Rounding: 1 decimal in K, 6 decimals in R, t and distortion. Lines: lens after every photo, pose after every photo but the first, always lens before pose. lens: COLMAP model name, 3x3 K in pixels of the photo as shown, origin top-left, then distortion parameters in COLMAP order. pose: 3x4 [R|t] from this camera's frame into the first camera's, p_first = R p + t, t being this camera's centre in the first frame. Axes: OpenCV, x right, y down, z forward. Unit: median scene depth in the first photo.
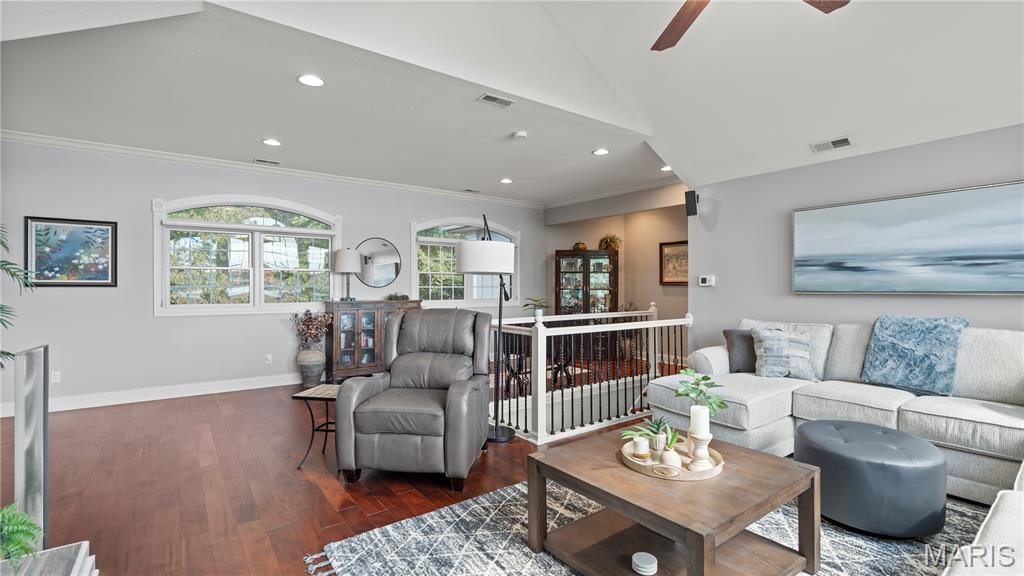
lens RADIAL K [[466.3, 0, 511.4], [0, 466.3, 281.1], [0, 0, 1]] dist [-0.002679, 0.000133]
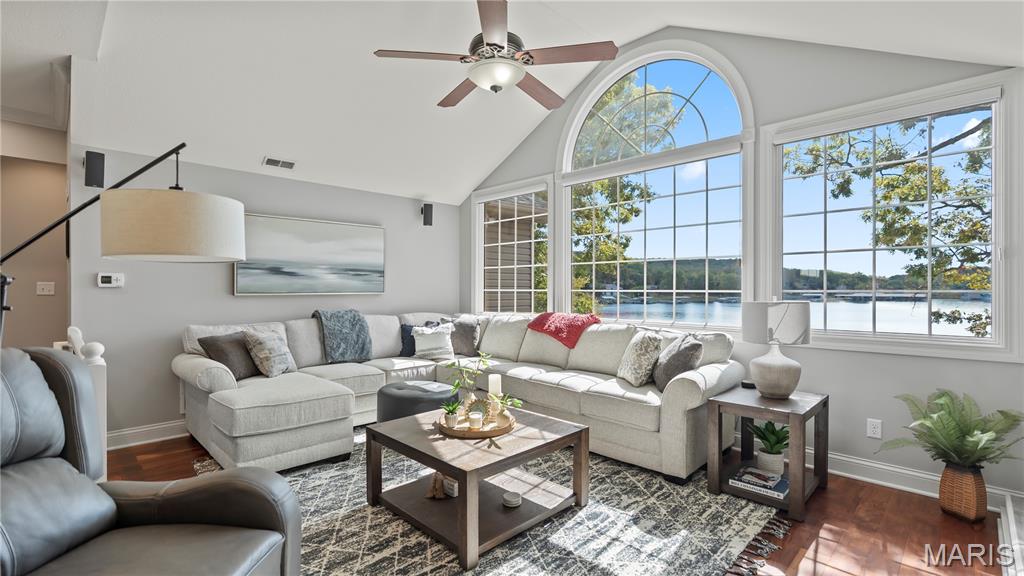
lens RADIAL K [[466.3, 0, 511.4], [0, 466.3, 281.1], [0, 0, 1]] dist [-0.002679, 0.000133]
pose [[-0.151576, 0.018188, 0.988278, -0.493808], [-0.014302, 0.999686, -0.020591, 0.008618], [-0.988342, -0.017256, -0.151268, 0.584285]]
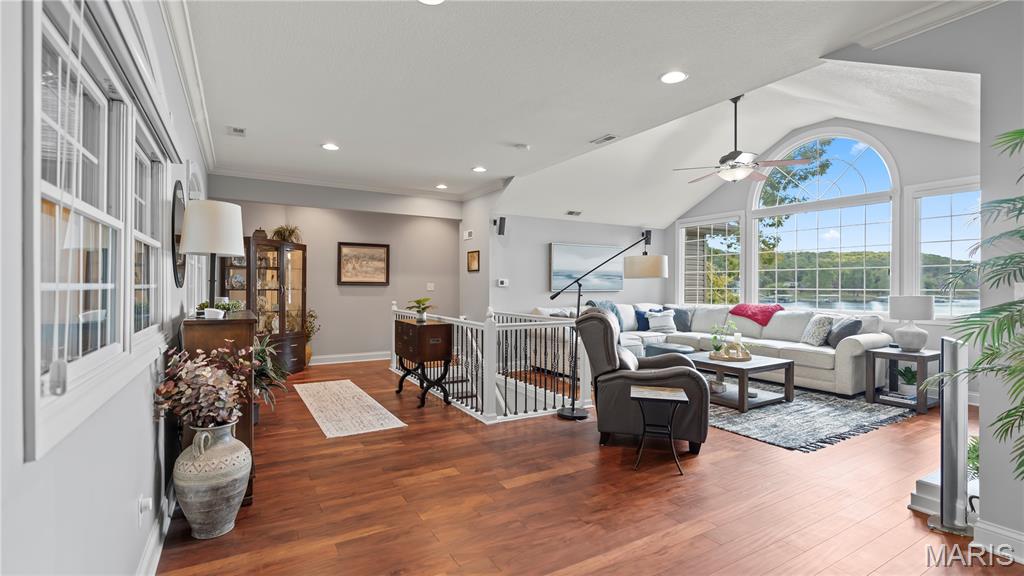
lens RADIAL K [[466.3, 0, 511.4], [0, 466.3, 281.1], [0, 0, 1]] dist [-0.002679, 0.000133]
pose [[0.093988, 0.010434, 0.995519, -1.184933], [-0.015455, 0.999840, -0.009020, 0.007319], [-0.995453, -0.014538, 0.094135, 1.020235]]
